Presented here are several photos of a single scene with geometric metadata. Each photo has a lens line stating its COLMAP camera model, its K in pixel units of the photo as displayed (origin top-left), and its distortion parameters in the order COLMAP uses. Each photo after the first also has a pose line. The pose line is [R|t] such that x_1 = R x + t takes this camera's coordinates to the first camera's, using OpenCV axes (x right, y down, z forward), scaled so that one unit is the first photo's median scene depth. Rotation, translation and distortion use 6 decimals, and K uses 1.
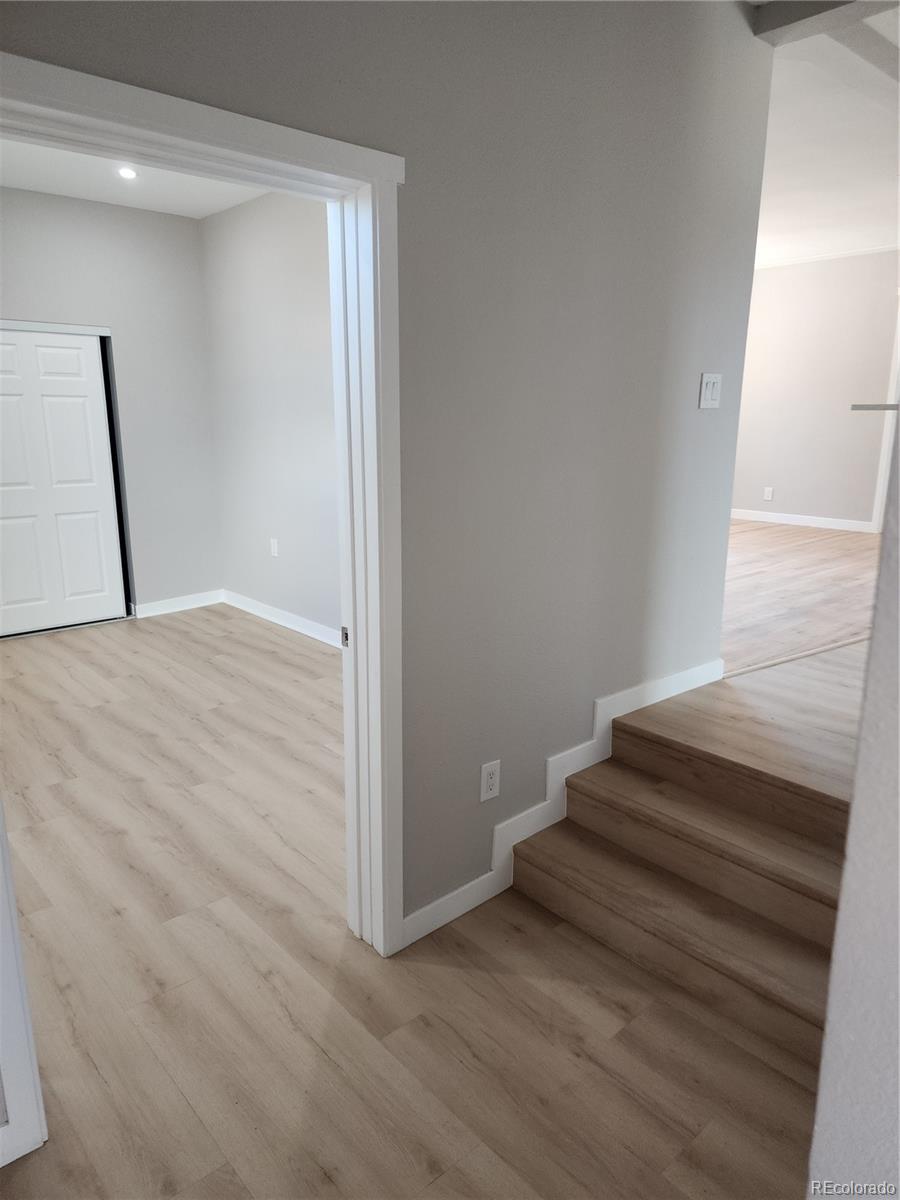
lens RADIAL K [[798.0, 0, 441.1], [0, 798.0, 598.4], [0, 0, 1]] dist [0.078812, -0.054661]
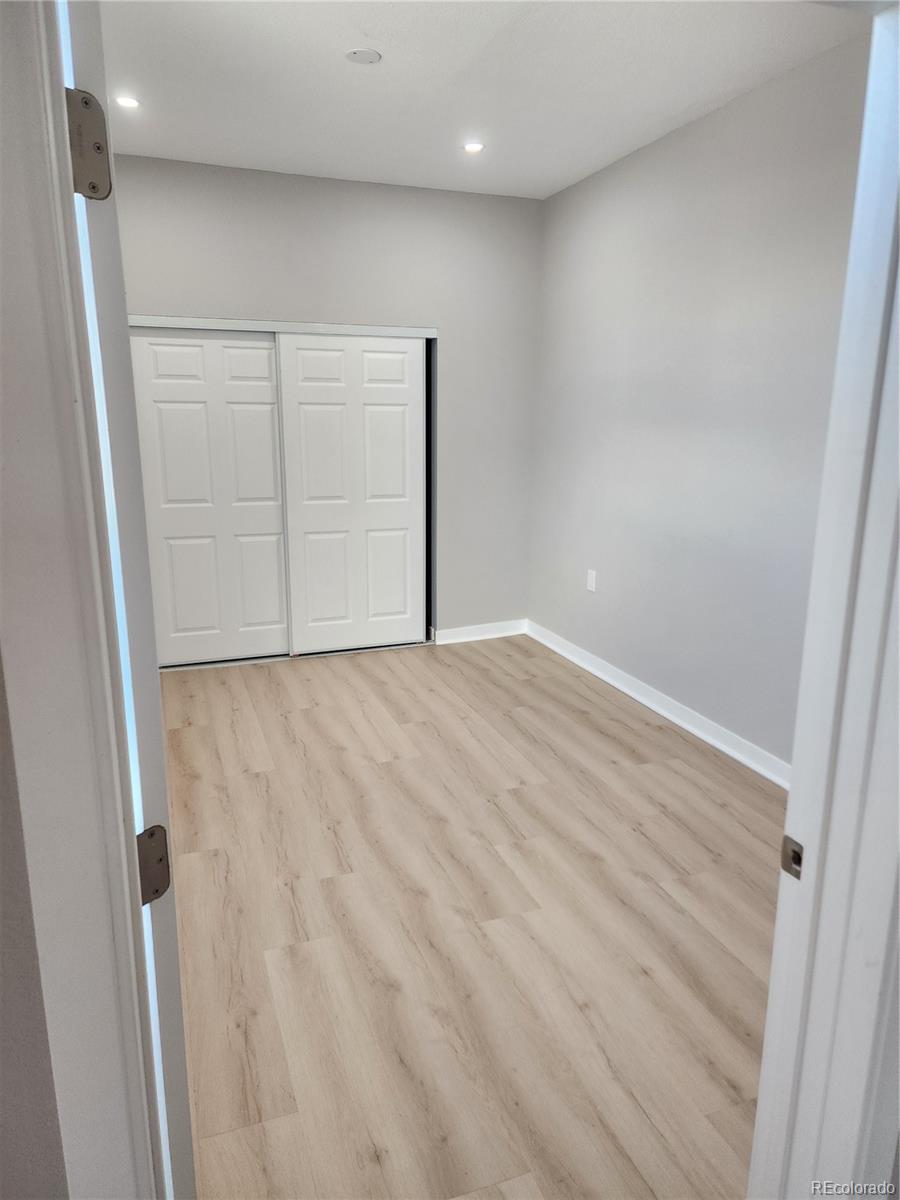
lens RADIAL K [[798.0, 0, 454.3], [0, 798.0, 598.2], [0, 0, 1]] dist [0.078812, -0.054661]
pose [[0.939640, 0.083108, -0.331917, -0.082925], [-0.085023, 0.996340, 0.008777, -0.053934], [0.331432, 0.019973, 0.943268, 0.204170]]
